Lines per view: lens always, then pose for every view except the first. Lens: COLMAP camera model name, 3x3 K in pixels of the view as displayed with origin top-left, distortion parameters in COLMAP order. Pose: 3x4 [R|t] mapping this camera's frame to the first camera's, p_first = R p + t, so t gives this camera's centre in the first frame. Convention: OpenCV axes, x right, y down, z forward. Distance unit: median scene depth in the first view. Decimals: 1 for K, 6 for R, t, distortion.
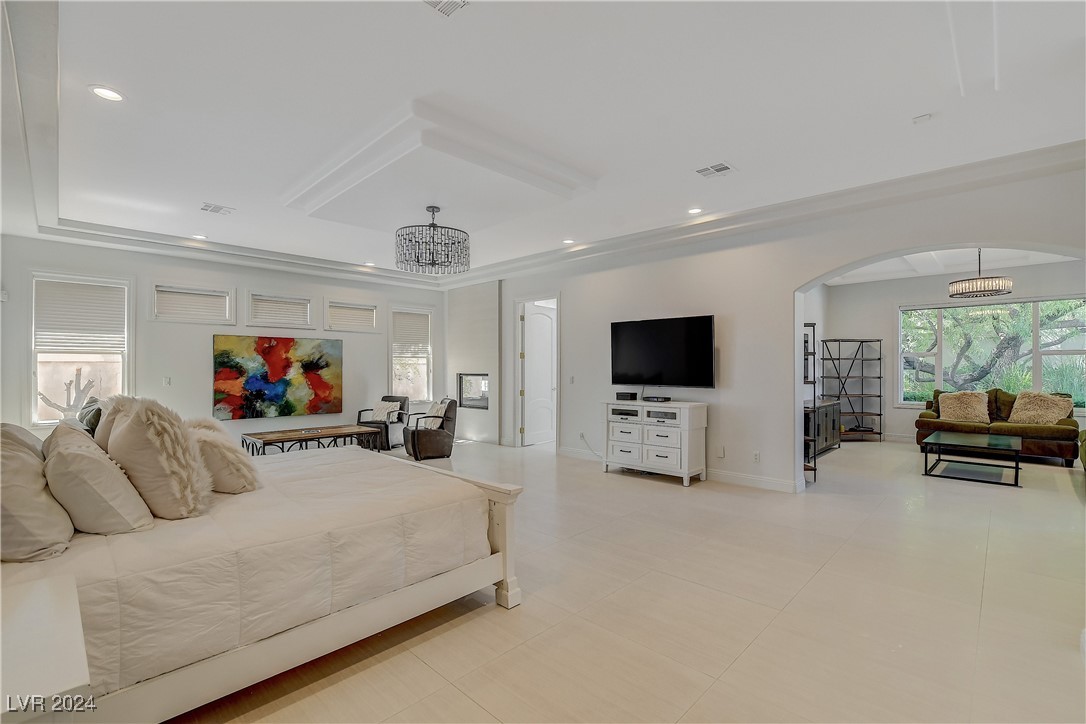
lens RADIAL K [[490.5, 0, 535.1], [0, 490.5, 364.7], [0, 0, 1]] dist [-0.001337, -0.000010]
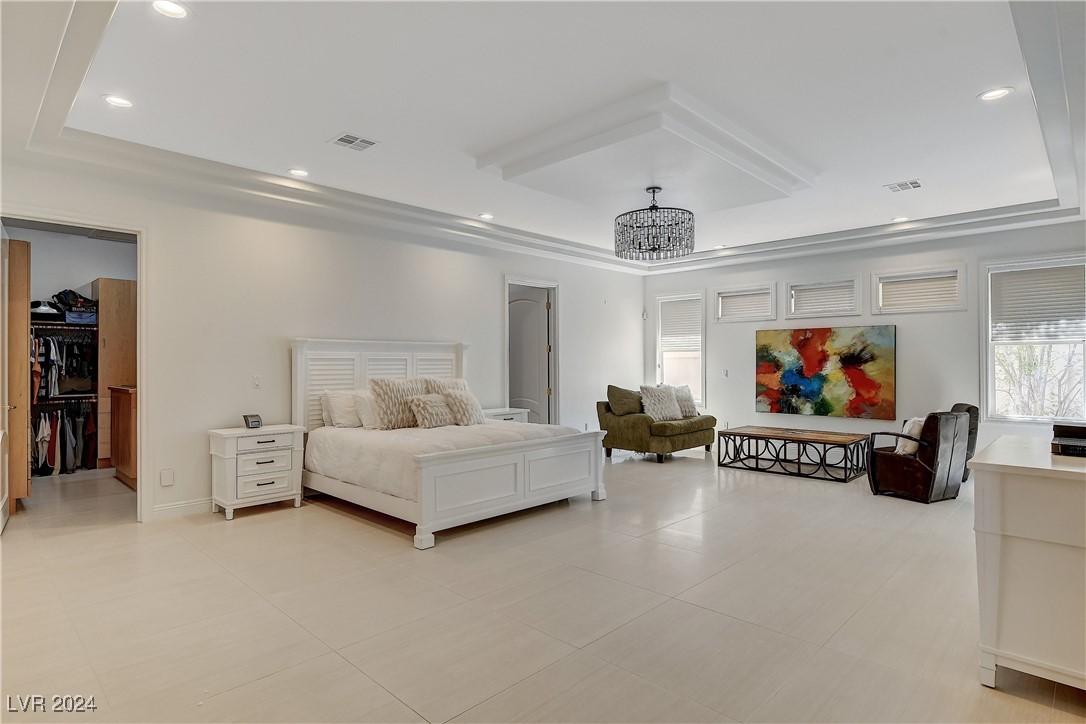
lens RADIAL K [[561.4, 0, 535.9], [0, 561.4, 361.4], [0, 0, 1]] dist [0.001961, 0.000020]
pose [[0.008177, -0.002060, -0.999964, 0.520026], [0.006502, 0.999977, -0.002007, 0.004457], [0.999945, -0.006486, 0.008191, 0.475406]]
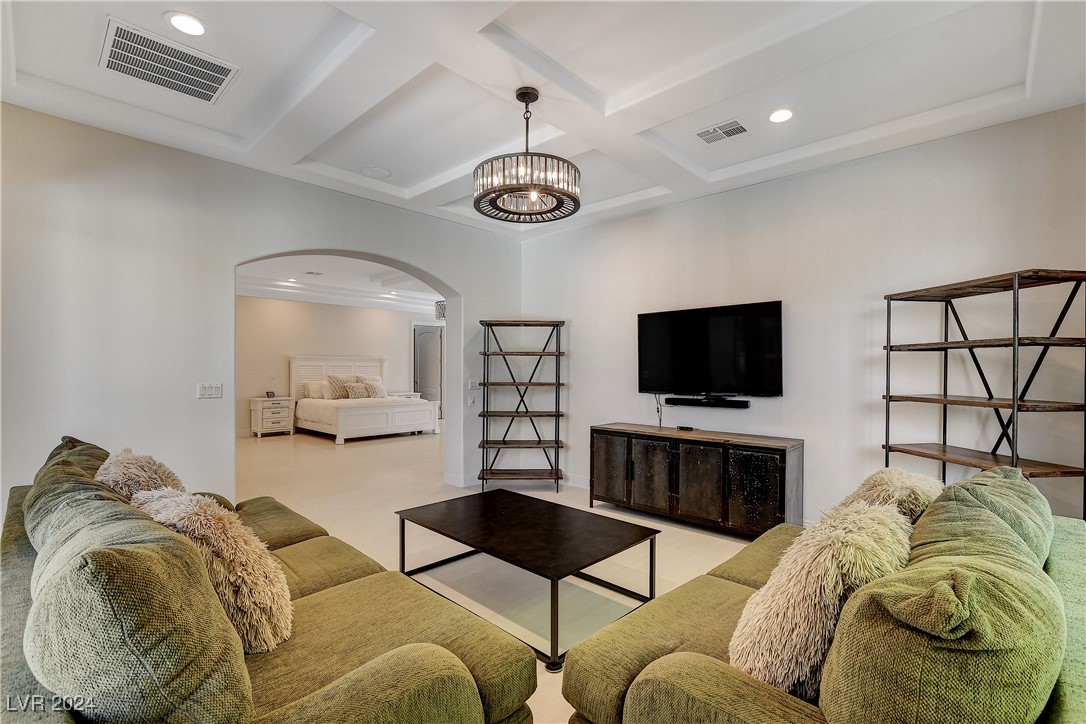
lens RADIAL K [[490.5, 0, 542.5], [0, 490.5, 367.0], [0, 0, 1]] dist [-0.001337, -0.000010]
pose [[0.015086, -0.000136, -0.999886, 1.299013], [0.000513, 1.000000, -0.000128, 0.001136], [0.999886, -0.000511, 0.015086, 0.927658]]
